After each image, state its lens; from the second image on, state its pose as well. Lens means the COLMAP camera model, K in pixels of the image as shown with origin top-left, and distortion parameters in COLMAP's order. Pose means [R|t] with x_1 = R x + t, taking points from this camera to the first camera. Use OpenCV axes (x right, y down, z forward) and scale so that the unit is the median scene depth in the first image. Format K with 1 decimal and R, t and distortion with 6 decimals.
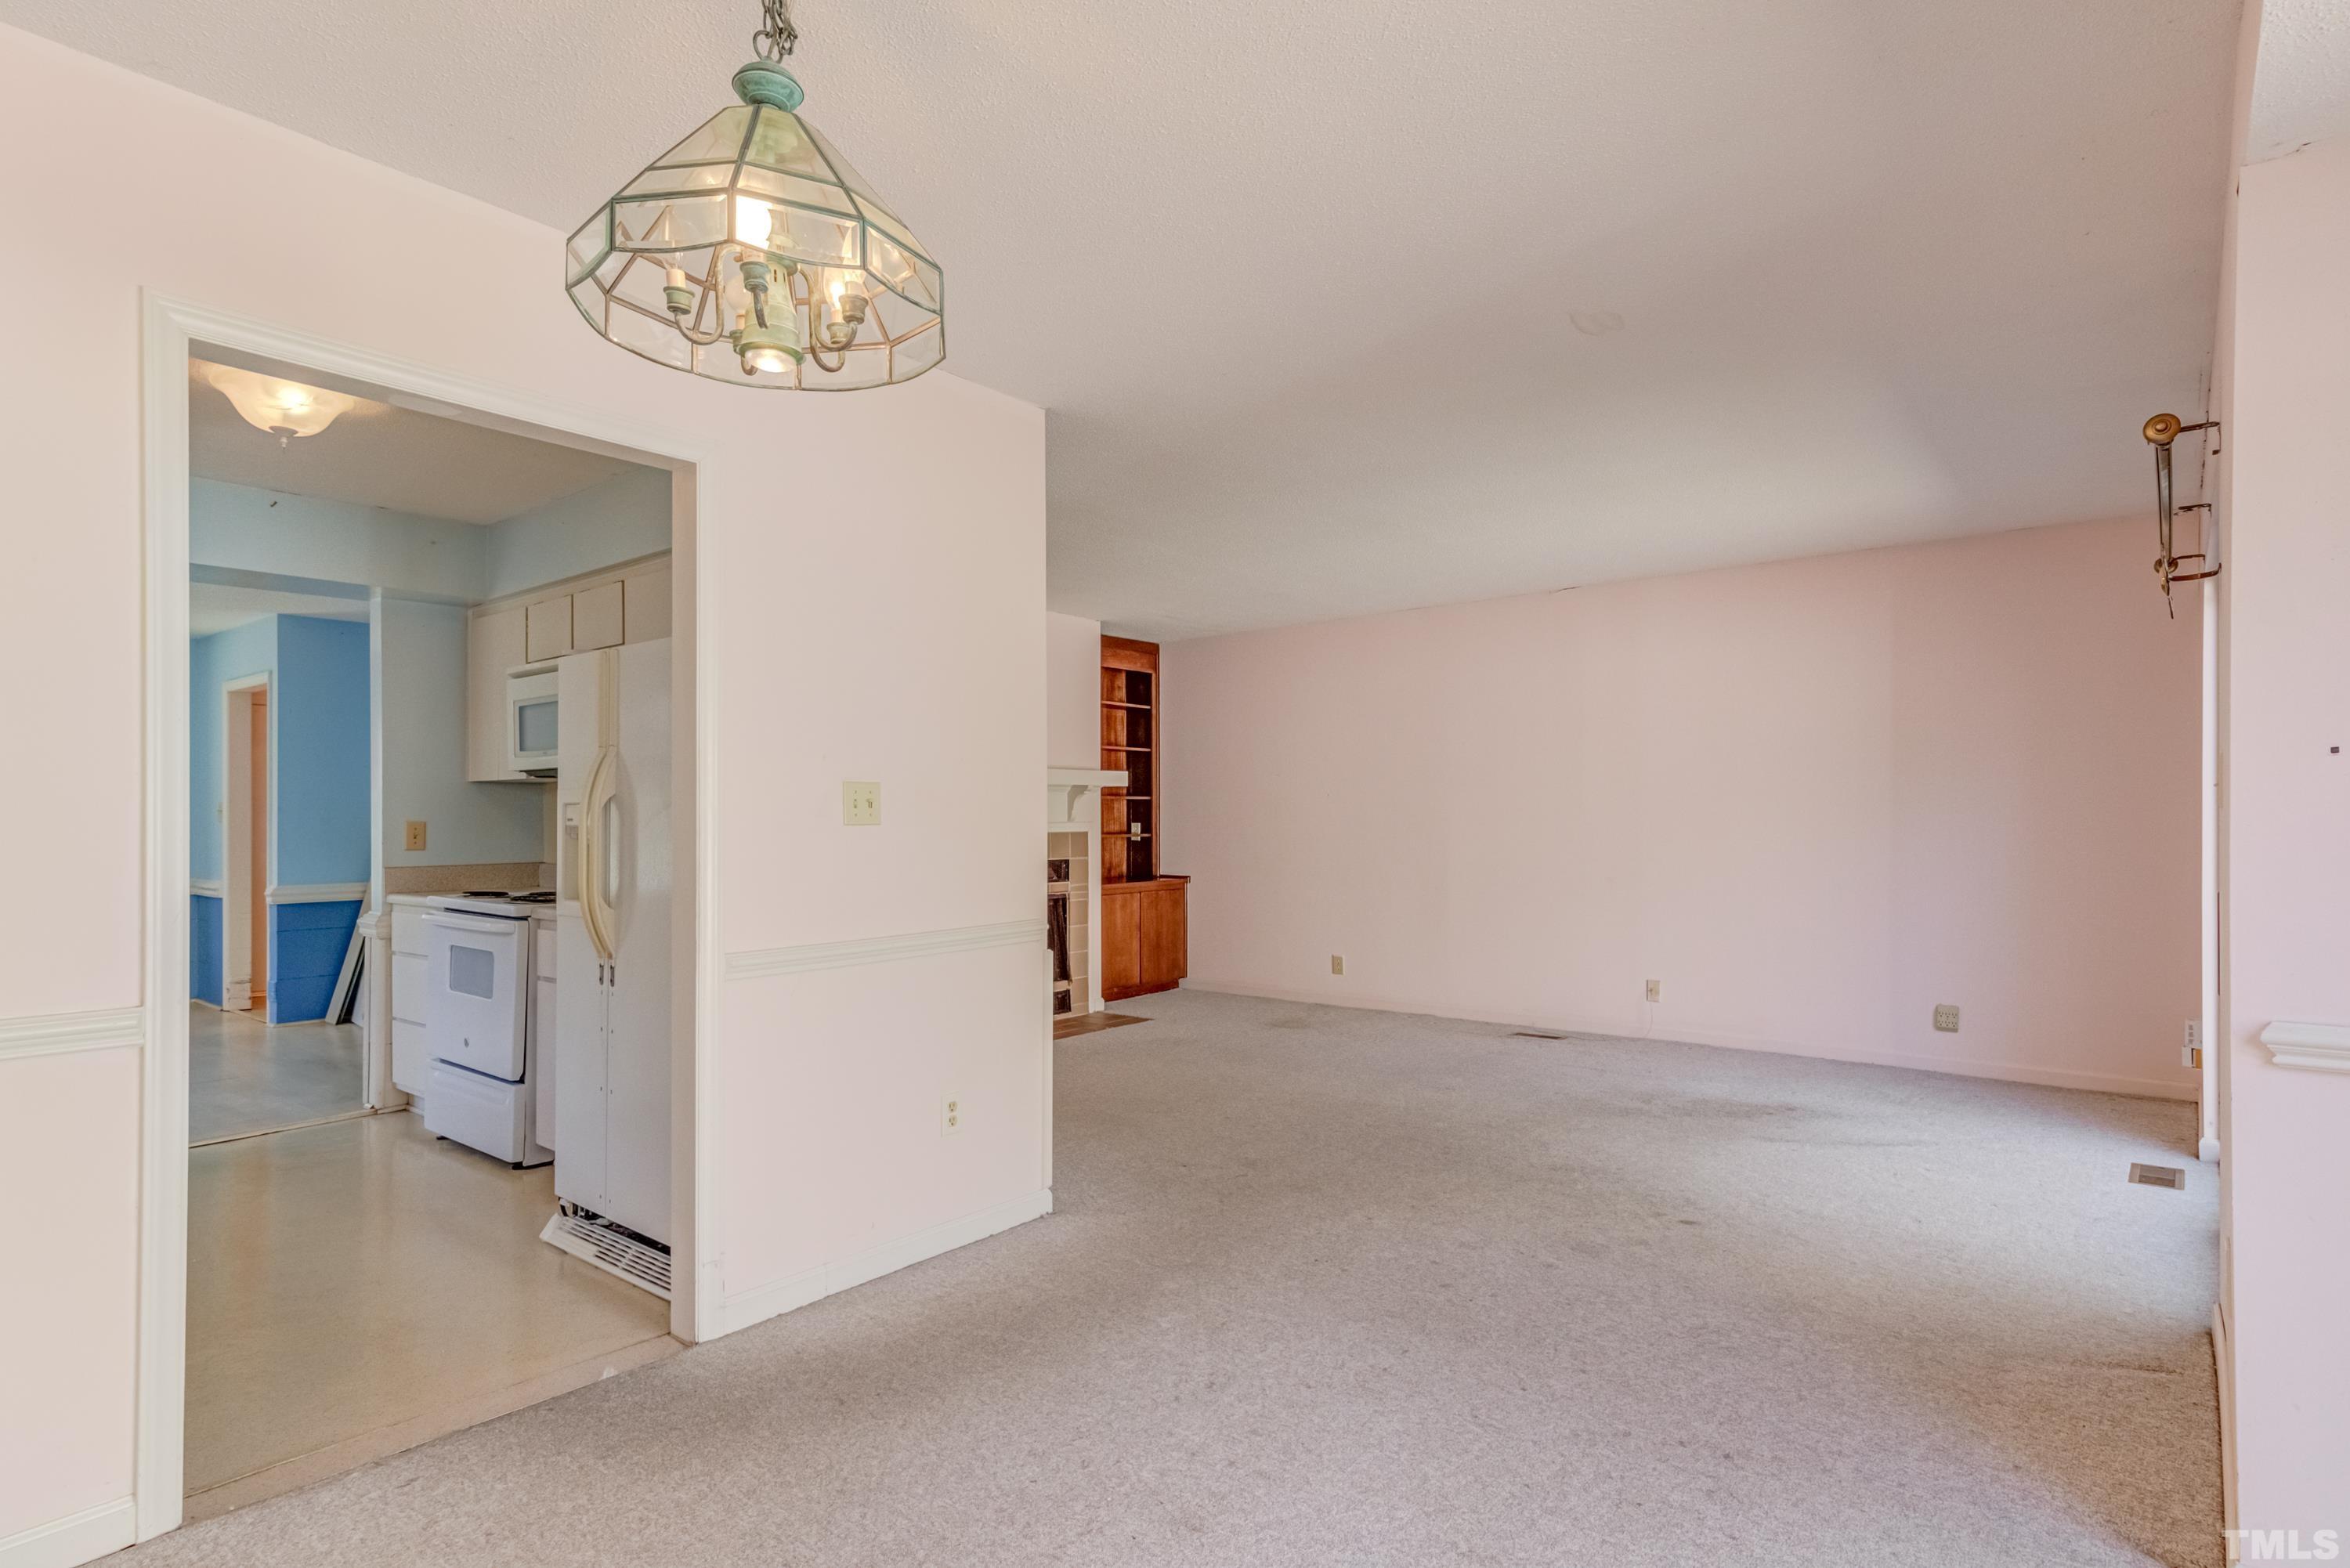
lens RADIAL K [[1207.4, 0, 1176.7], [0, 1207.4, 795.0], [0, 0, 1]] dist [0.003518, -0.000982]
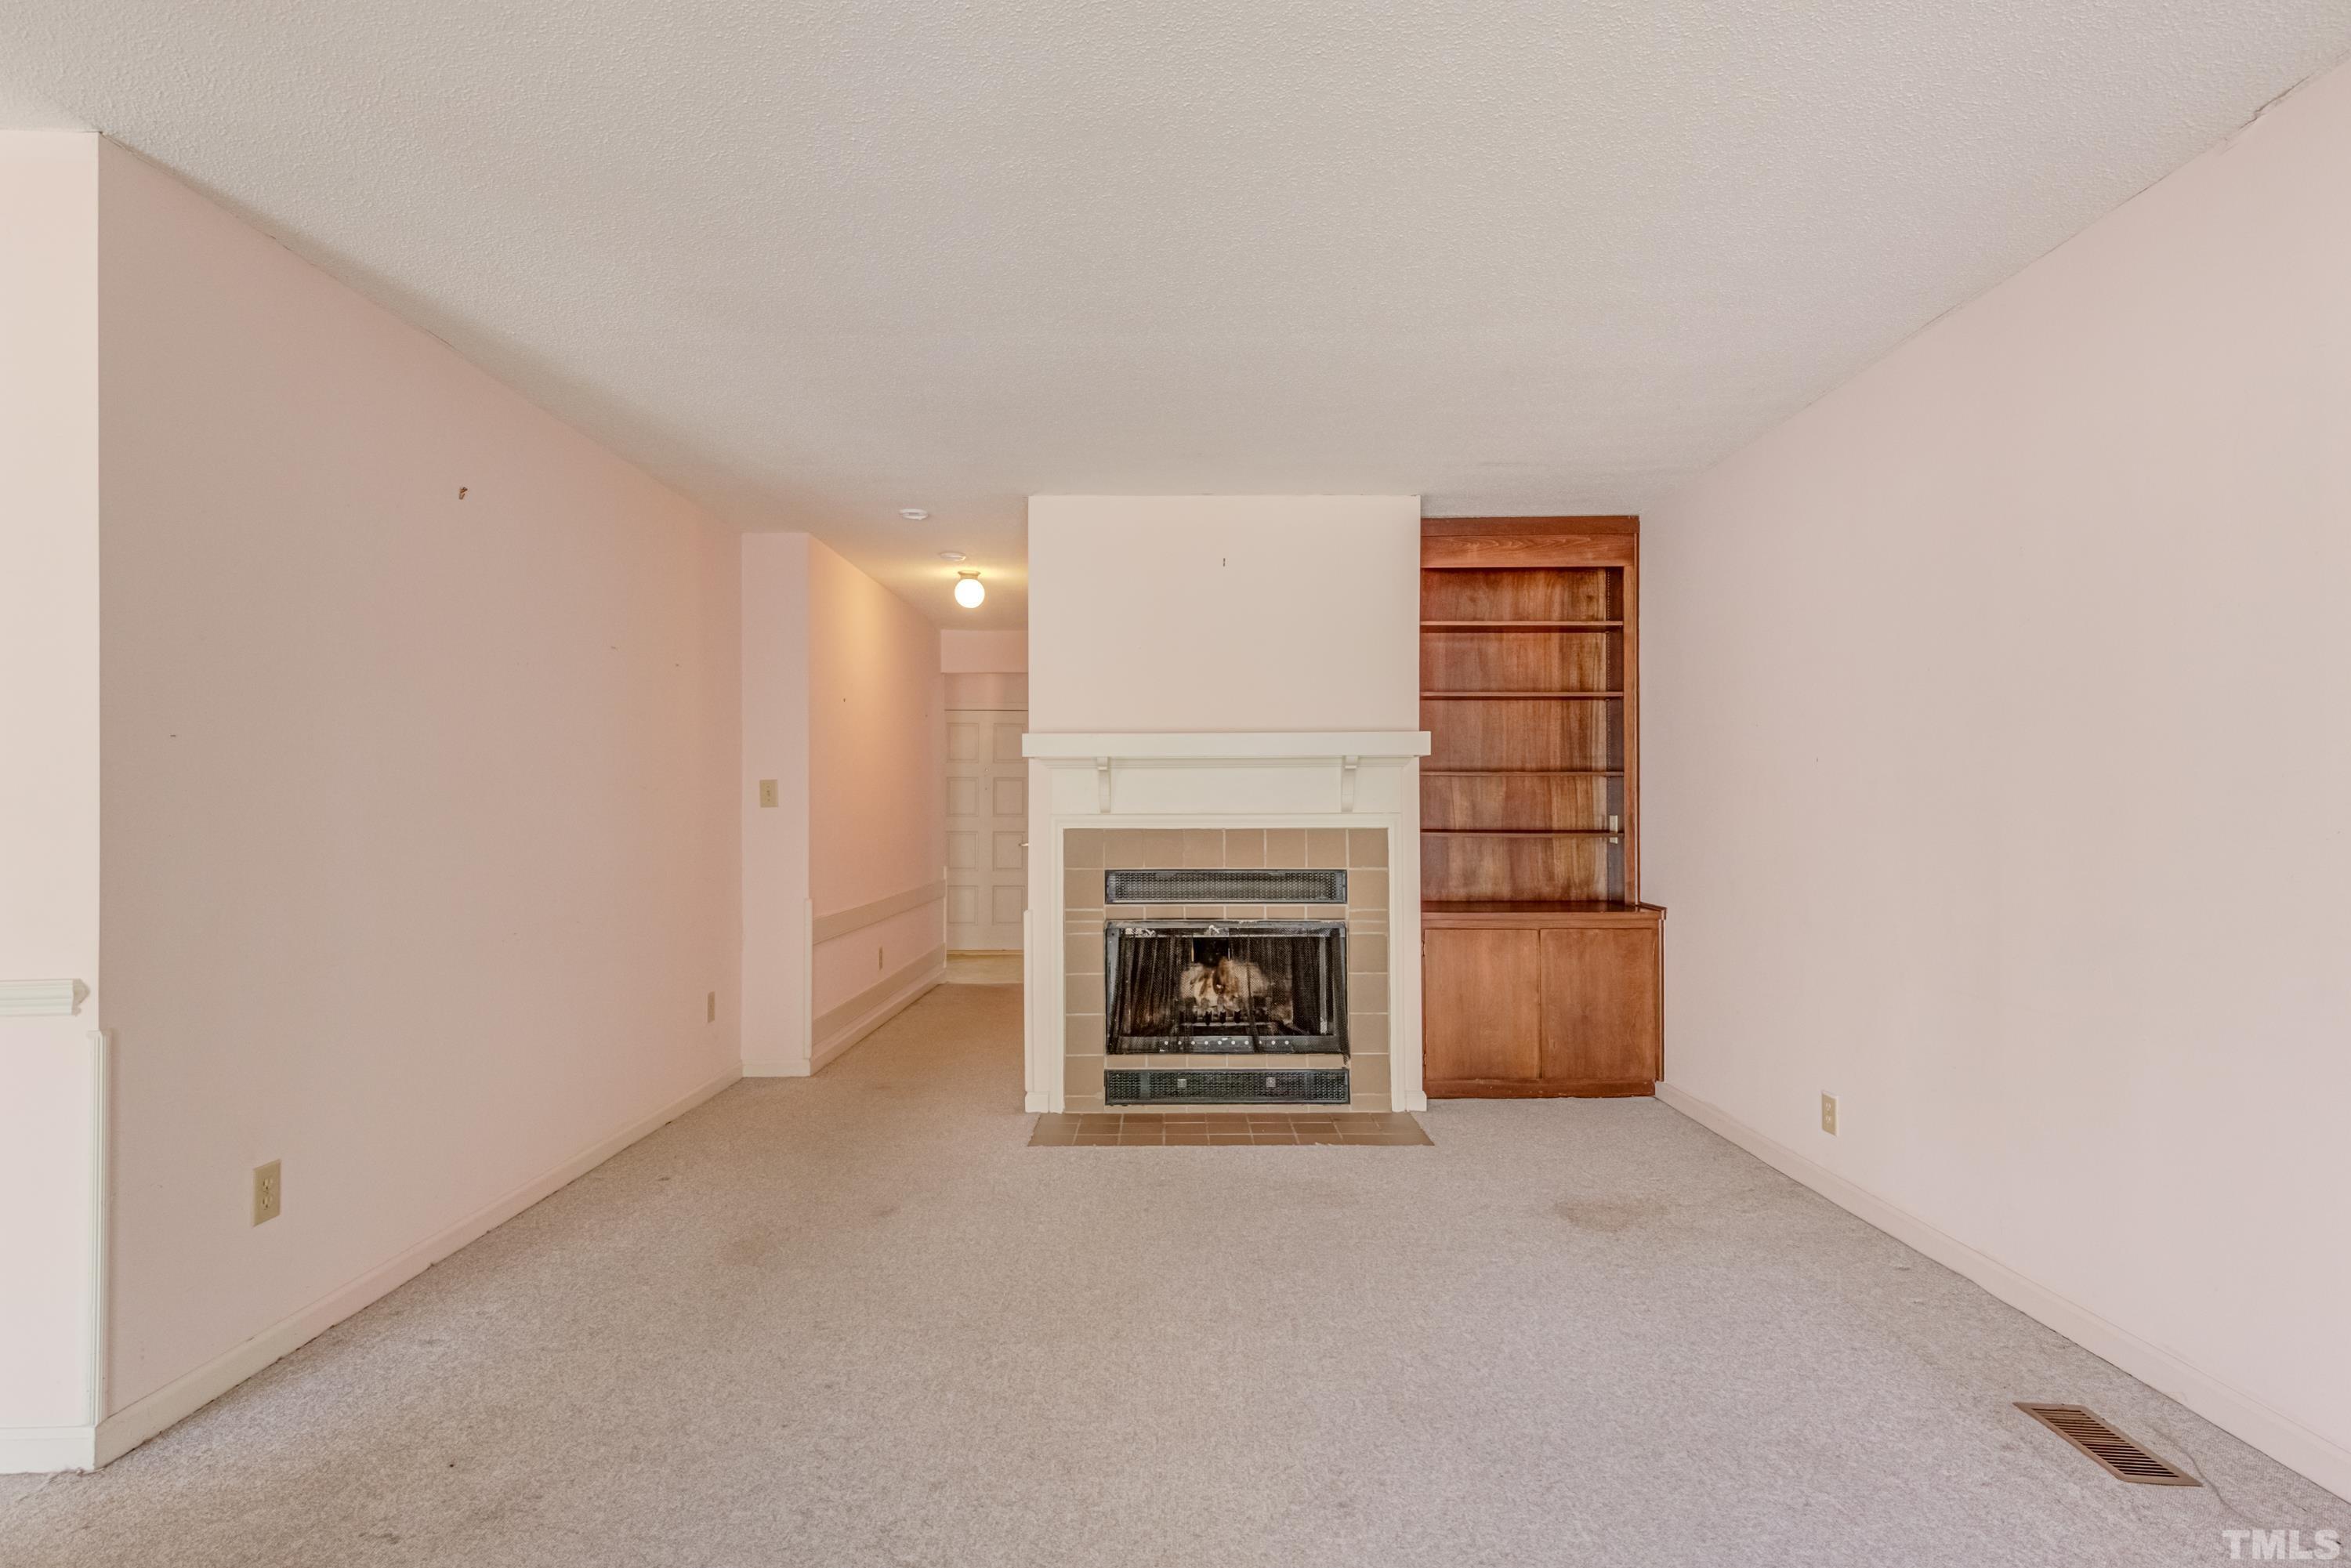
lens RADIAL K [[1208.0, 0, 1177.2], [0, 1208.0, 795.1], [0, 0, 1]] dist [0.003518, -0.000982]
pose [[0.624443, -0.007001, -0.781039, 0.351526], [0.014642, 0.999889, 0.002744, 0.009335], [0.780933, -0.013149, 0.624477, 0.506437]]
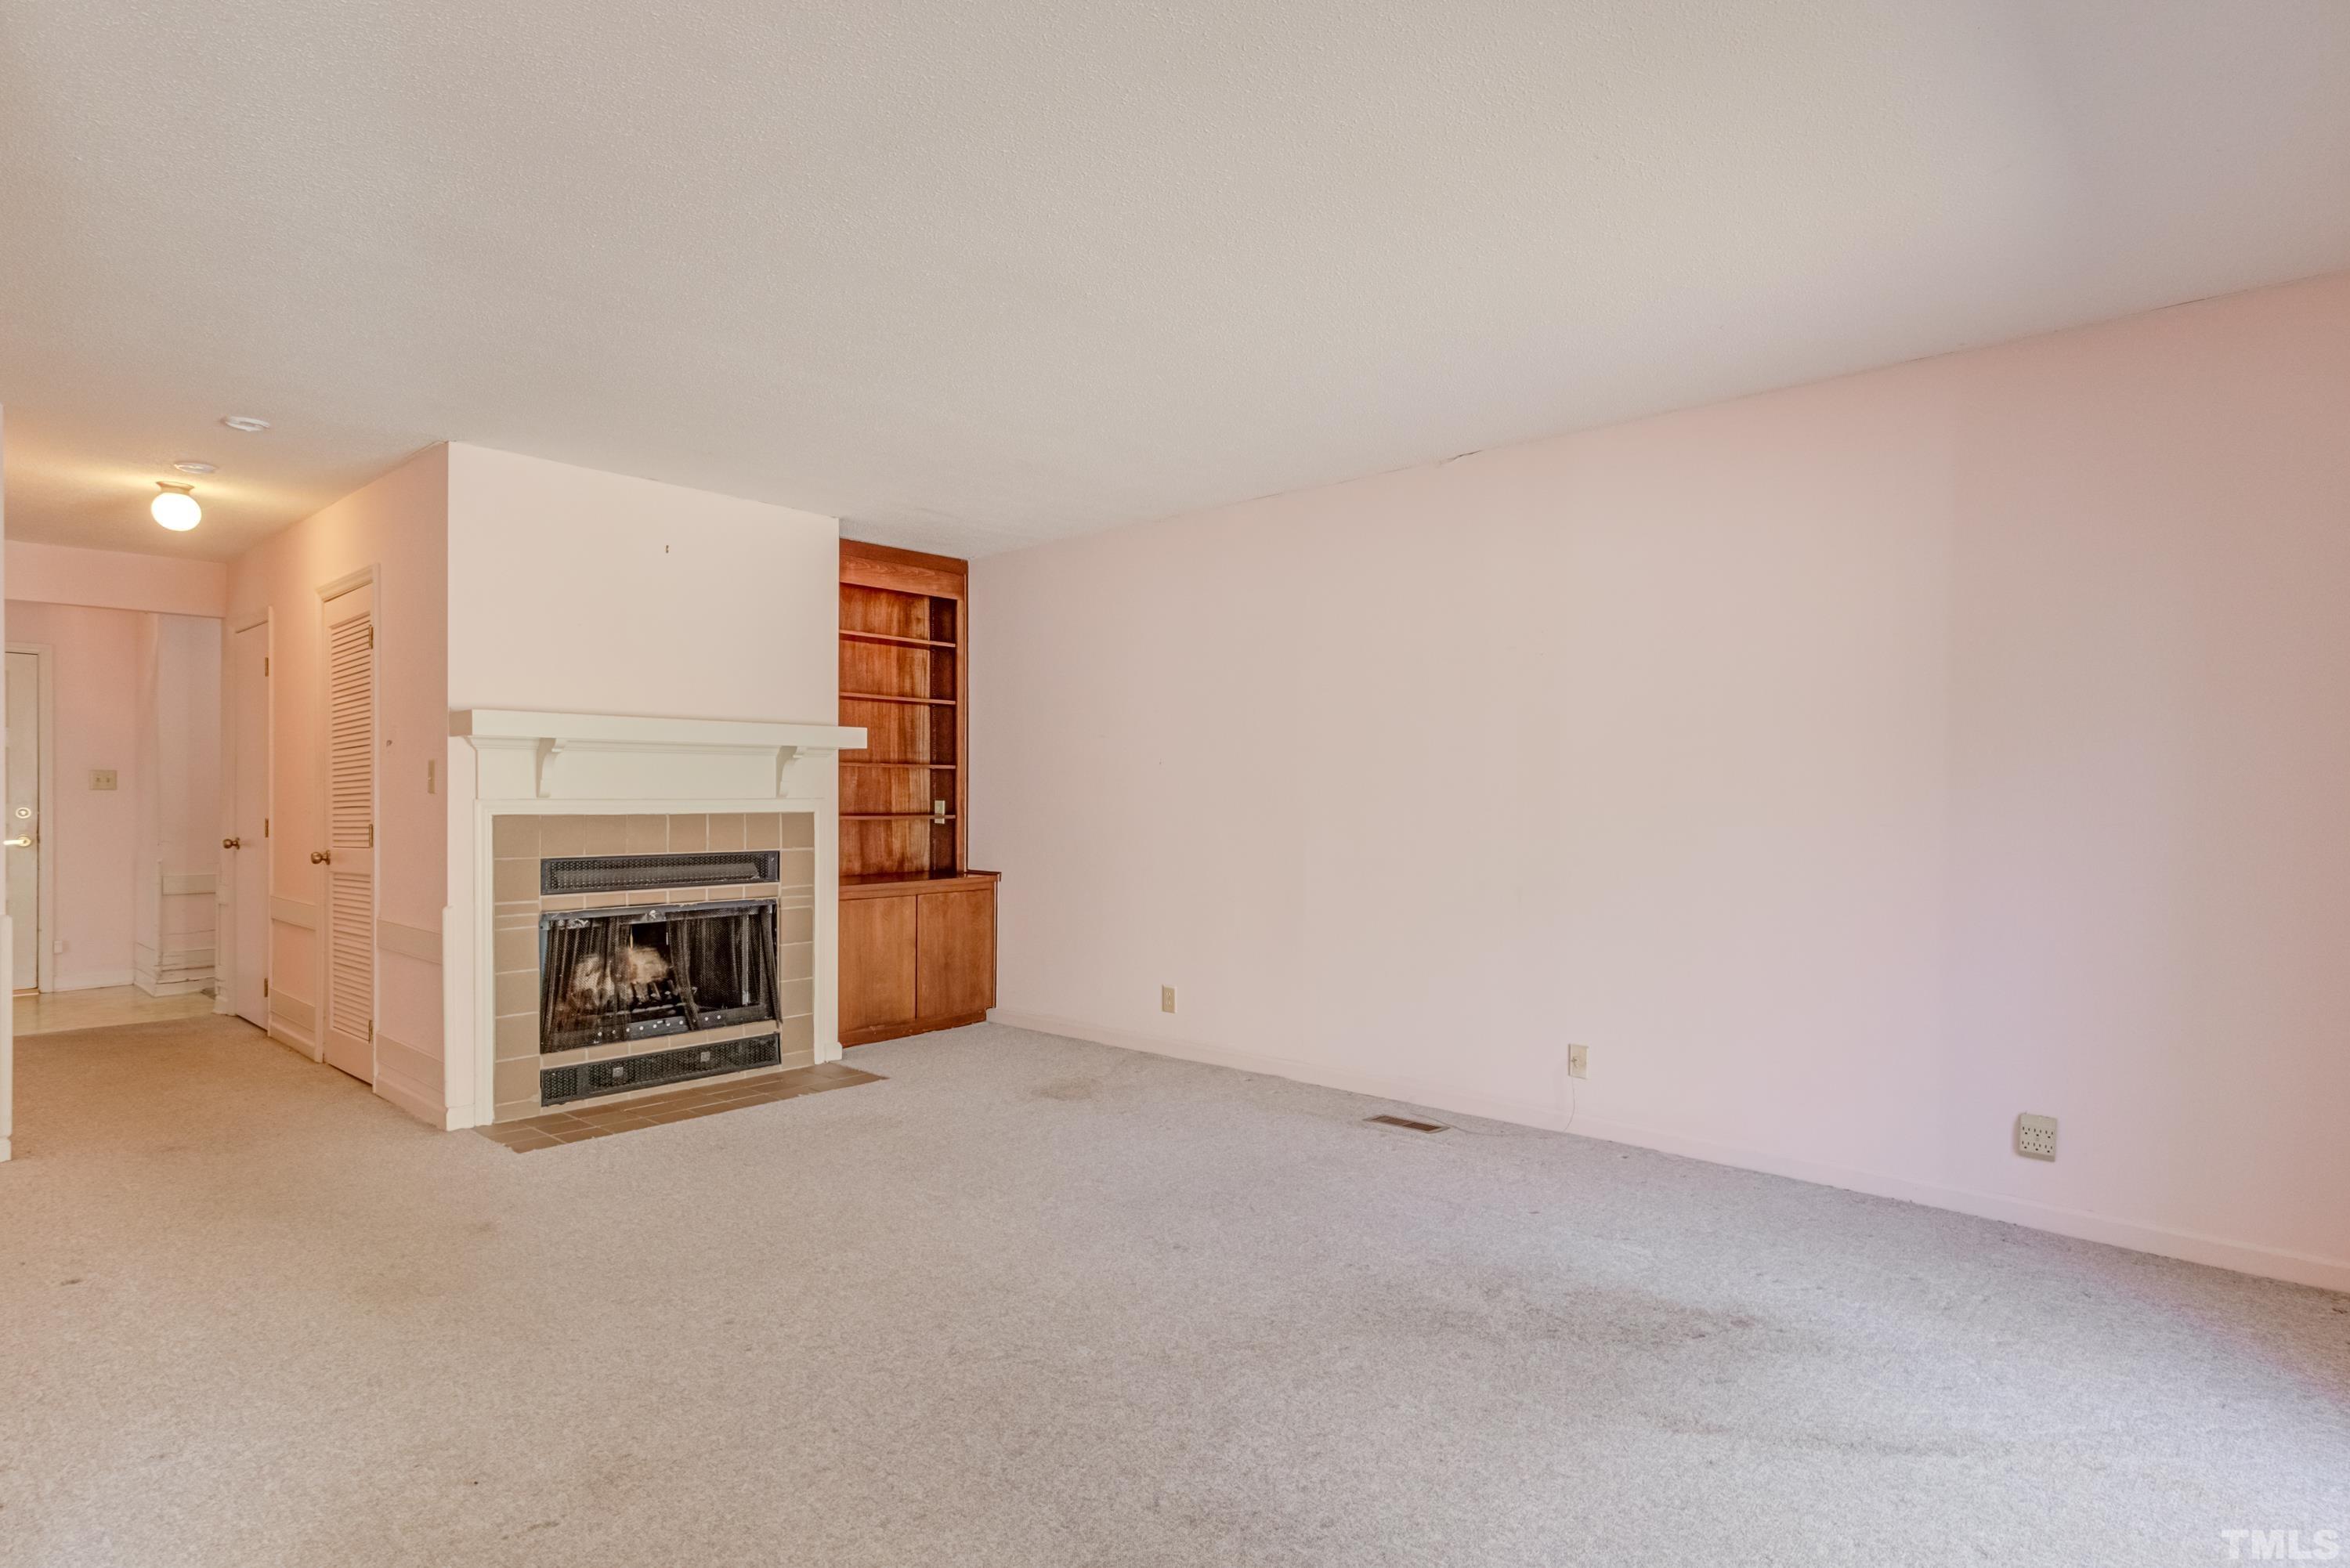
lens RADIAL K [[1221.9, 0, 1202.7], [0, 1221.9, 798.6], [0, 0, 1]] dist [0.002920, 0.000147]
pose [[0.999258, 0.005405, -0.038145, 0.181726], [-0.004577, 0.999753, 0.021765, 0.005494], [0.038253, -0.021574, 0.999035, 0.281664]]
